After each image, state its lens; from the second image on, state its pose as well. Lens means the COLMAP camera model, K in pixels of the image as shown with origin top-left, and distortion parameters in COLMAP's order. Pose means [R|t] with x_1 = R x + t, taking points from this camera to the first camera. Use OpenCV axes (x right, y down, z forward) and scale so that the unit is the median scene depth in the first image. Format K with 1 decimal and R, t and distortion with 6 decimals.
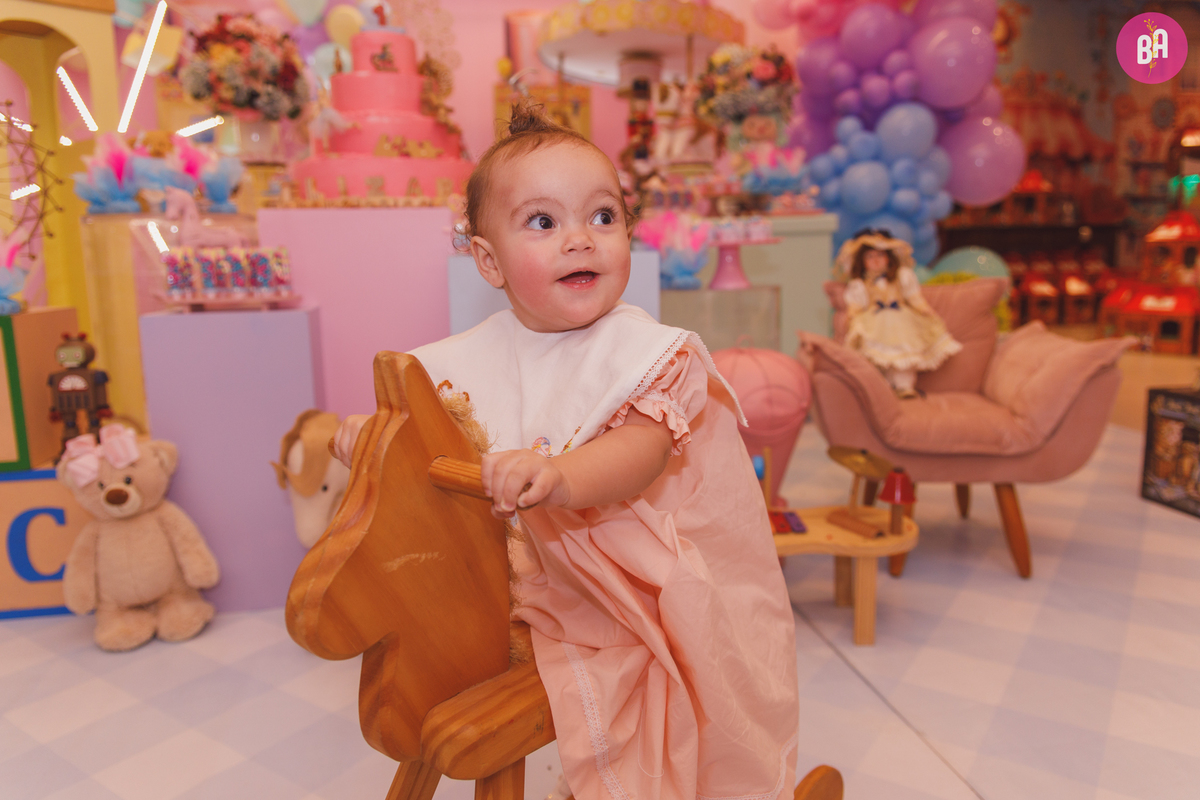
lens RADIAL K [[840.5, 0, 596.8], [0, 840.5, 383.5], [0, 0, 1]] dist [0.004237, -0.003728]
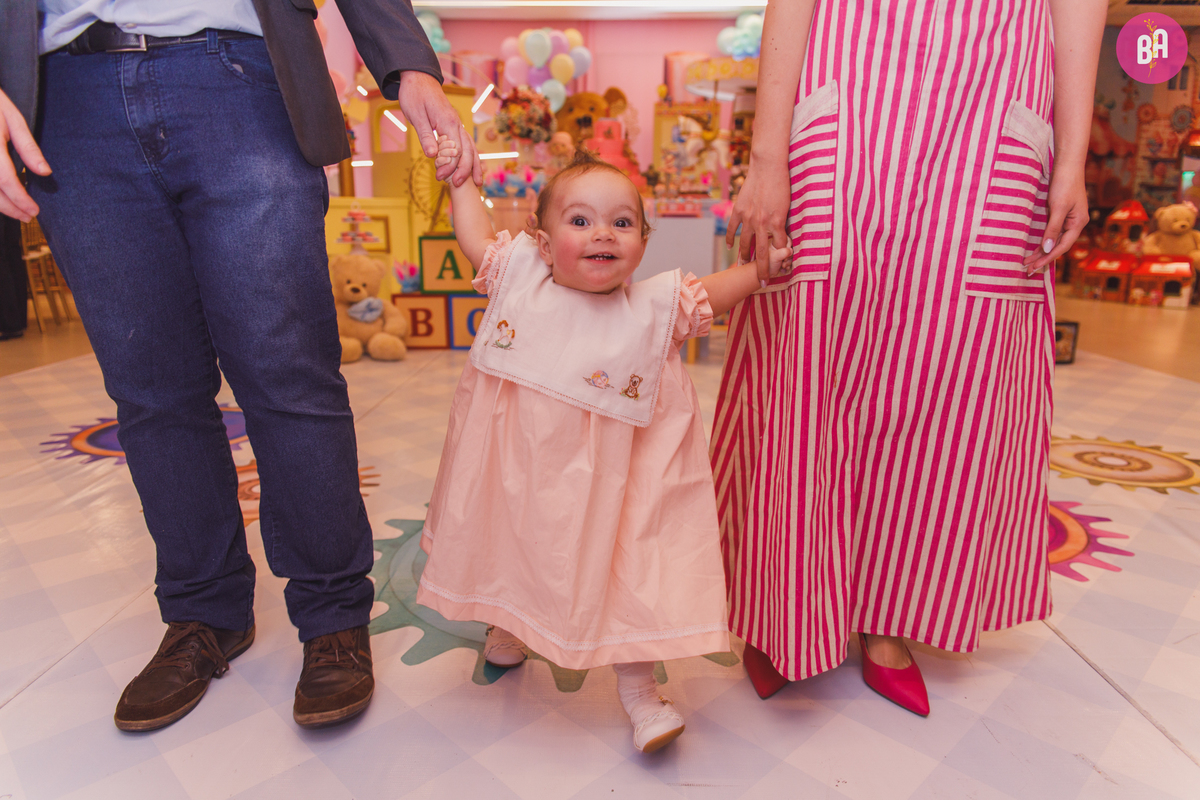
lens RADIAL K [[840.5, 0, 592.9], [0, 840.5, 415.2], [0, 0, 1]] dist [0.004237, -0.003728]
pose [[0.983403, 0.064988, -0.169394, 0.102051], [-0.052047, 0.995455, 0.079749, 0.143025], [0.173807, -0.069609, 0.982316, -0.912480]]
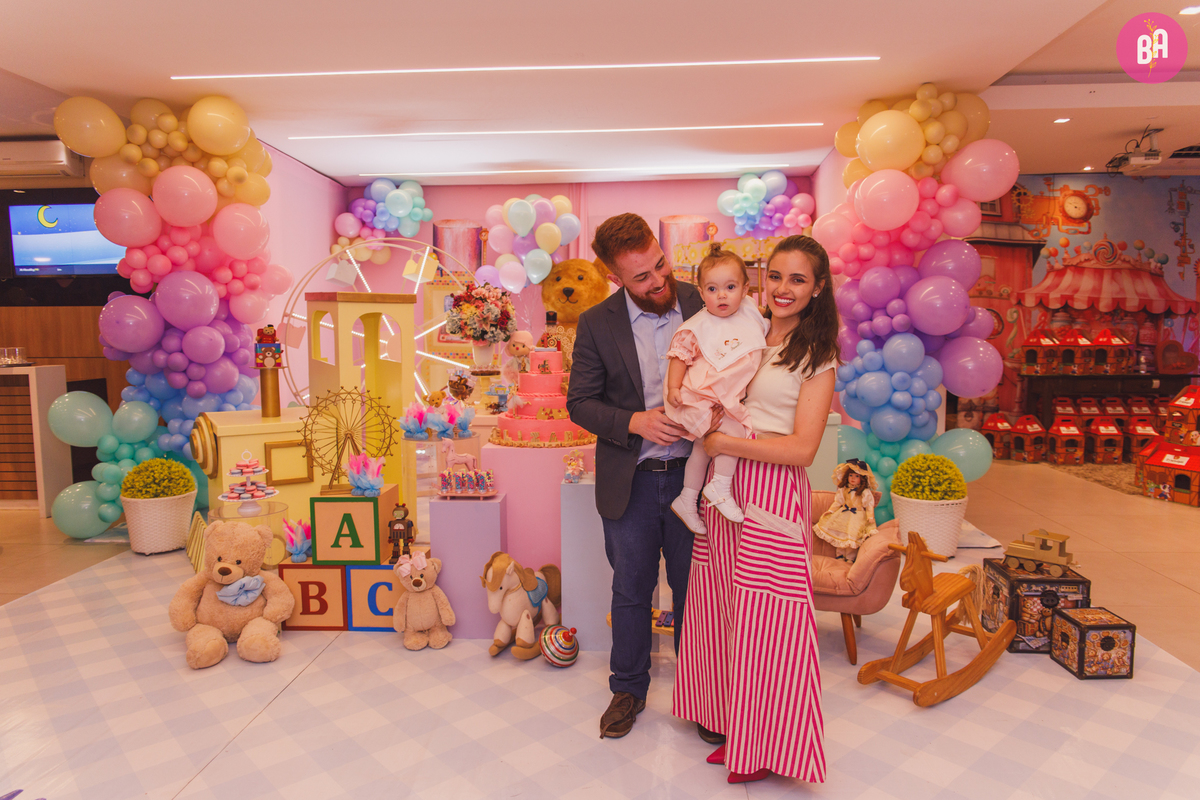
lens RADIAL K [[840.5, 0, 604.8], [0, 840.5, 387.7], [0, 0, 1]] dist [0.004237, -0.003728]
pose [[0.971664, 0.035134, -0.233741, 0.234099], [-0.047608, 0.997715, -0.047938, -0.161694], [0.231523, 0.057708, 0.971116, -0.596652]]
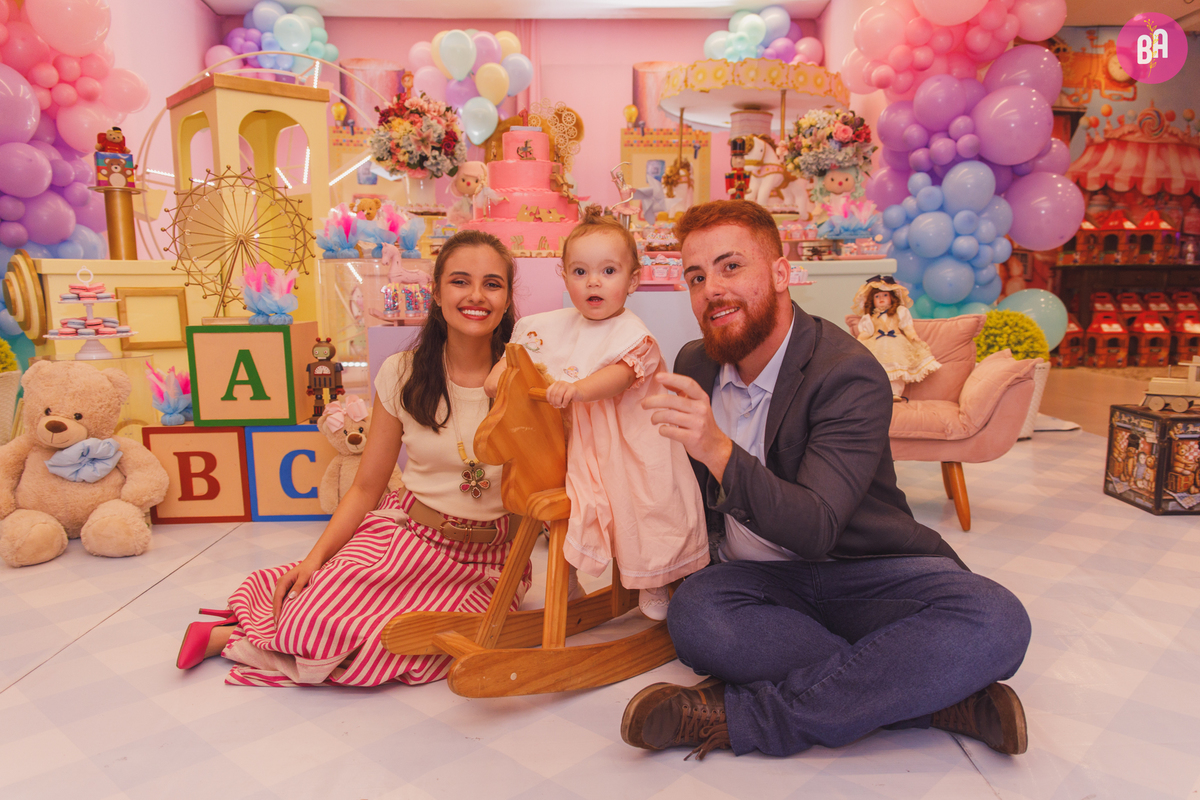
lens RADIAL K [[920.4, 0, 629.6], [0, 920.4, 441.2], [0, 0, 1]] dist [0.008897, -0.011422]
pose [[0.992195, 0.037151, -0.119032, 0.080943], [-0.034851, 0.999165, 0.021342, 0.041777], [0.119725, -0.017027, 0.992661, -0.346351]]
